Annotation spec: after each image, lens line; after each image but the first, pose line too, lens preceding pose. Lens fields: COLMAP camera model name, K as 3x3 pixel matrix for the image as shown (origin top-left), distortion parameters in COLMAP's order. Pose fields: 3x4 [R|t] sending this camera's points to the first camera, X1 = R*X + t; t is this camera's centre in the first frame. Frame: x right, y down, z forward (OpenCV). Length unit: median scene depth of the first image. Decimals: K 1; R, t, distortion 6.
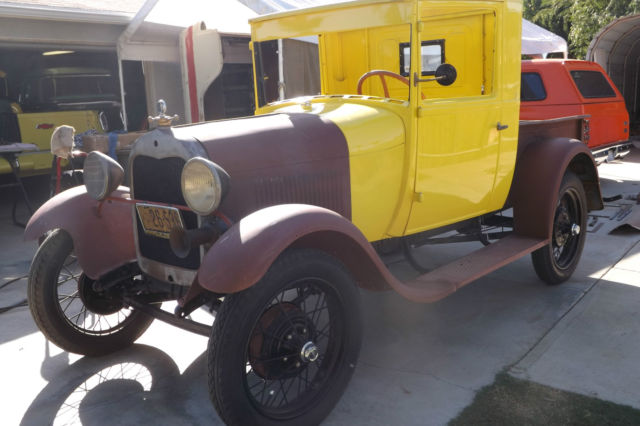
lens RADIAL K [[666.1, 0, 320.0], [0, 666.1, 213.0], [0, 0, 1]] dist [0.000680, 0.009095]
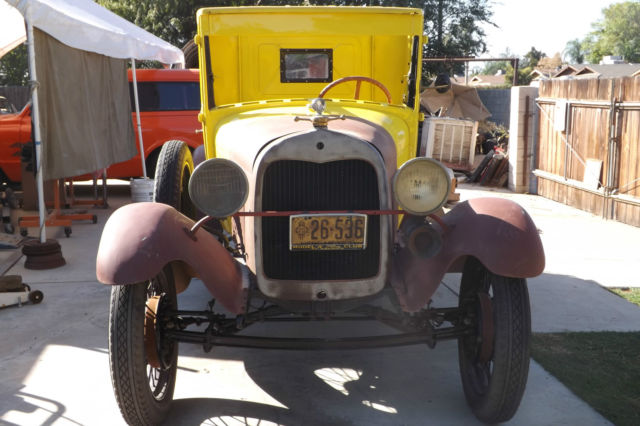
lens RADIAL K [[724.1, 0, 320.0], [0, 724.1, 213.0], [0, 0, 1]] dist [0.011772, 0.015726]
pose [[0.692000, -0.080446, 0.717401, -0.910005], [0.102036, 0.994694, 0.013116, -0.025358], [-0.714650, 0.064124, 0.696537, 0.307695]]
